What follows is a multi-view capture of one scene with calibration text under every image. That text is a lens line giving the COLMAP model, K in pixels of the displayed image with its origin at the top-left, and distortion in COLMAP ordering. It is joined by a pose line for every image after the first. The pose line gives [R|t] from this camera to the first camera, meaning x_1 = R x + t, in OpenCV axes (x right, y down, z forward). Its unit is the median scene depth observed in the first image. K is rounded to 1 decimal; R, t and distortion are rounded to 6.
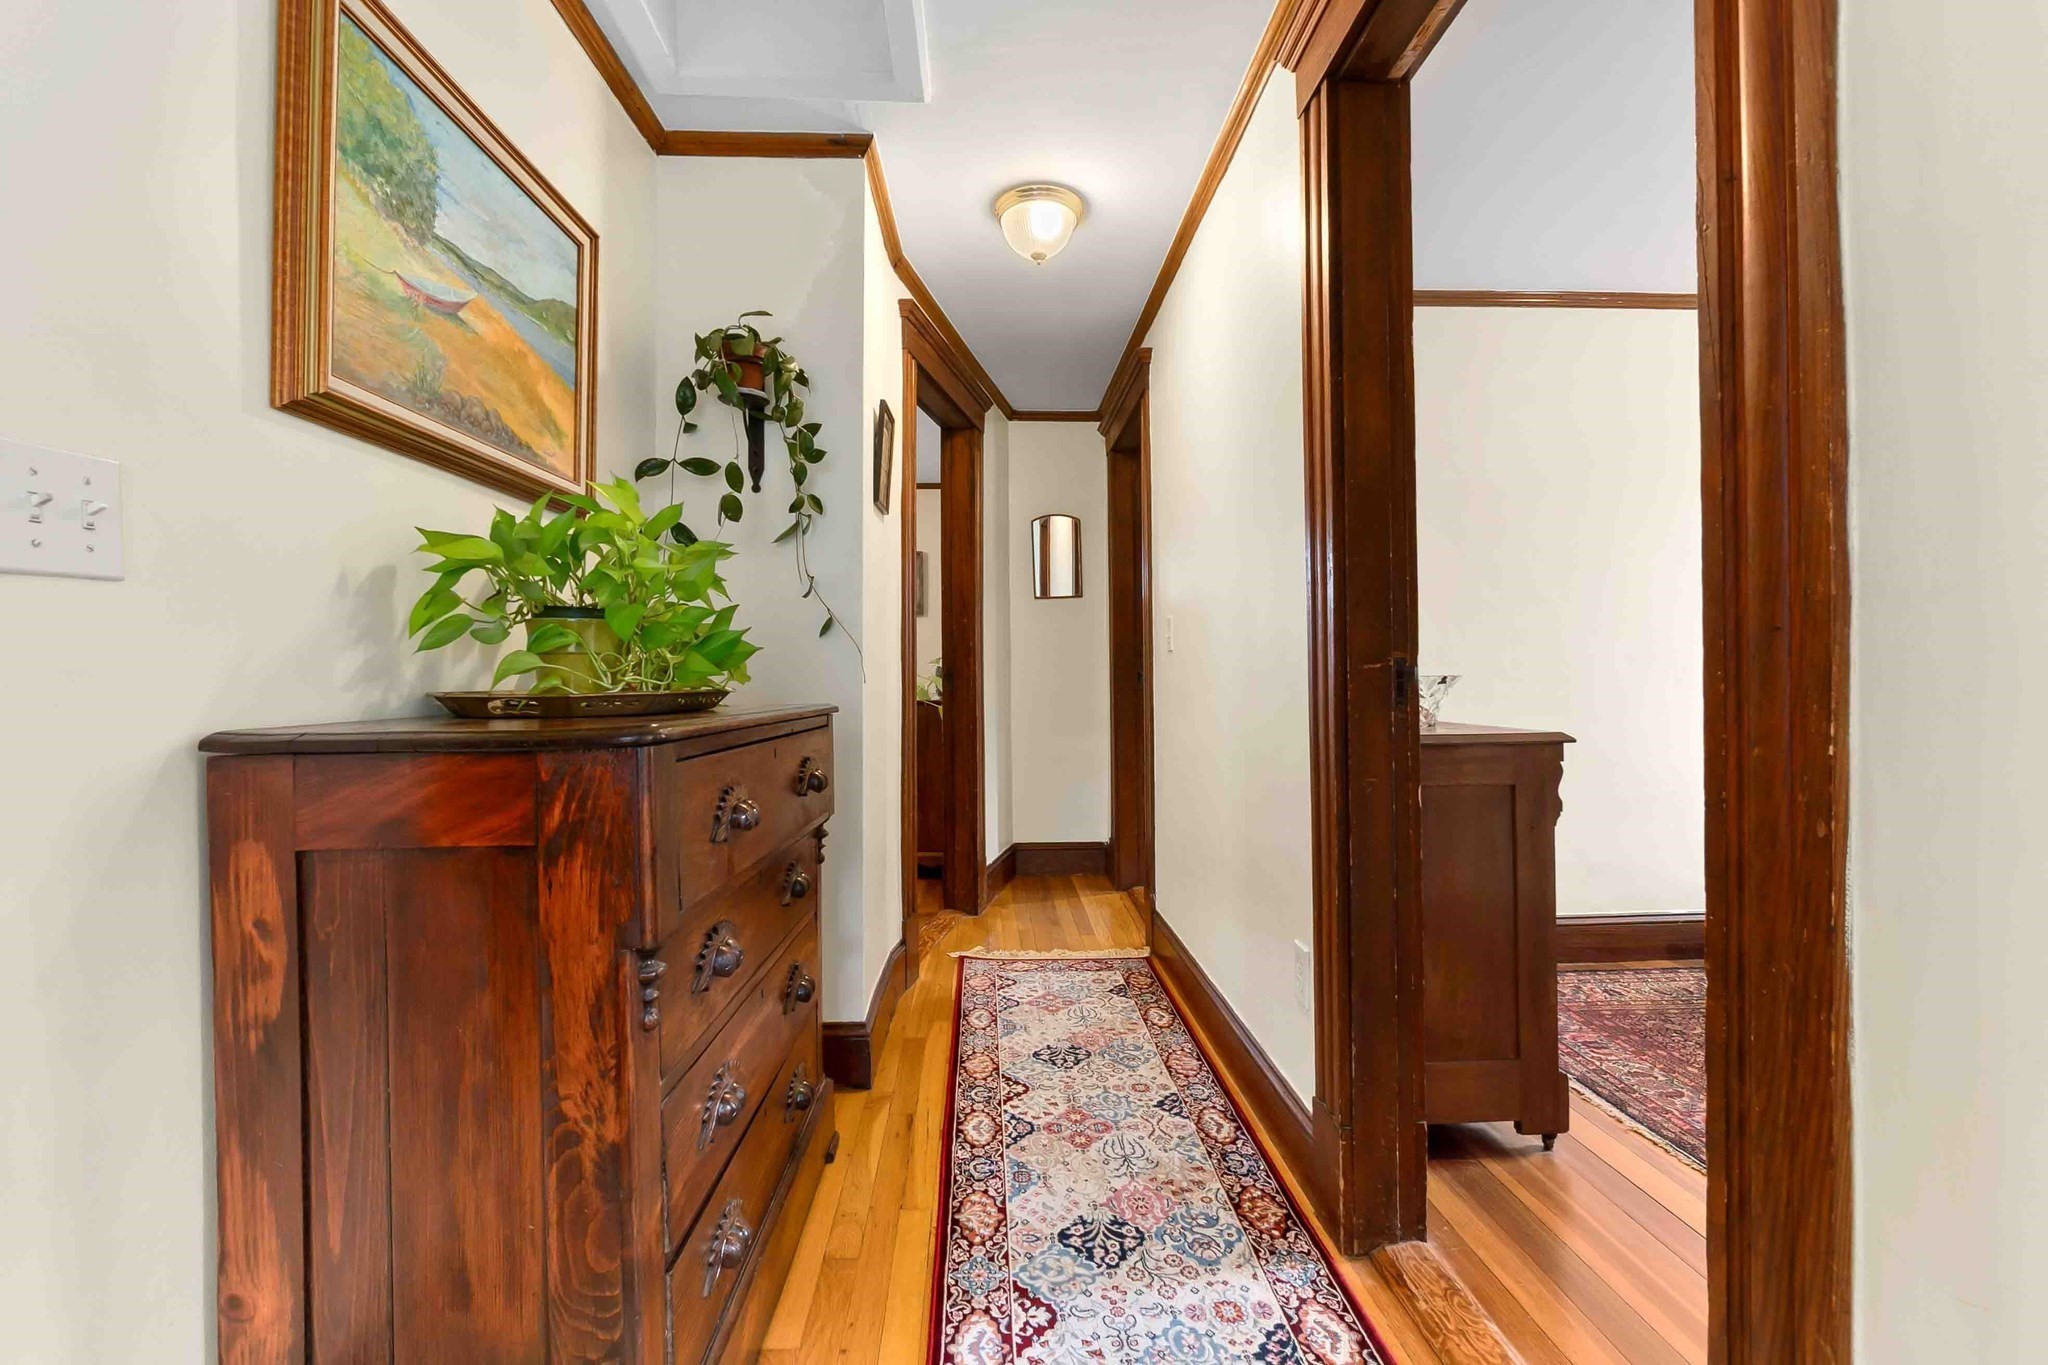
lens RADIAL K [[886.7, 0, 1028.3], [0, 886.7, 689.7], [0, 0, 1]] dist [-0.000311, -0.000043]
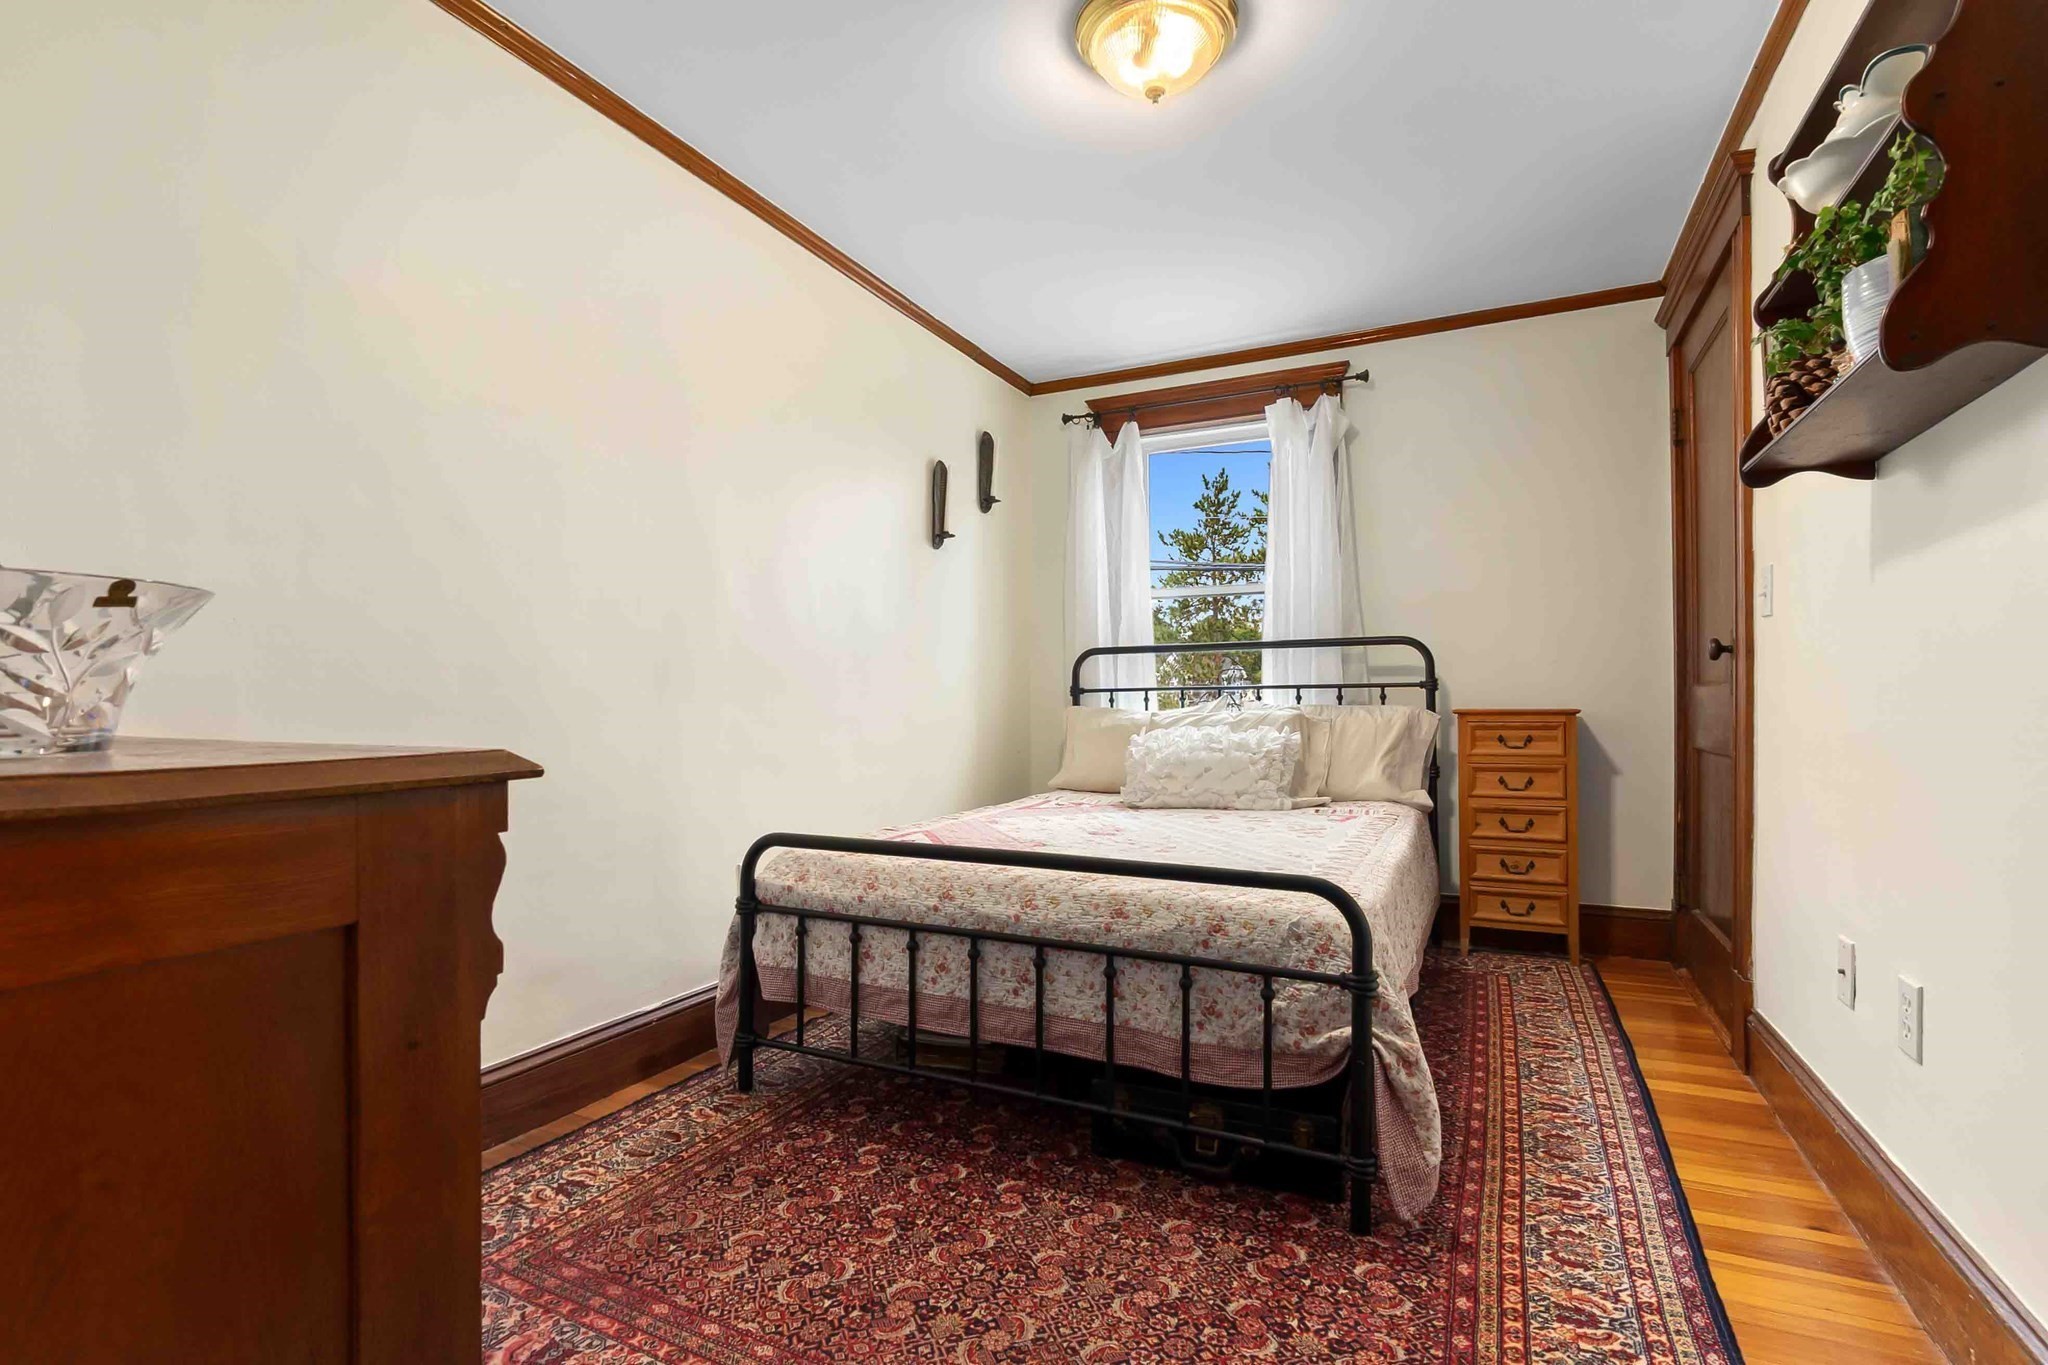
lens RADIAL K [[944.1, 0, 1028.5], [0, 944.1, 689.2], [0, 0, 1]] dist [-0.000138, -0.000571]
pose [[0.486059, 0.021357, 0.873665, 0.266314], [0.004604, 0.999625, -0.026997, 0.024774], [-0.873914, 0.017145, 0.485779, 0.450922]]
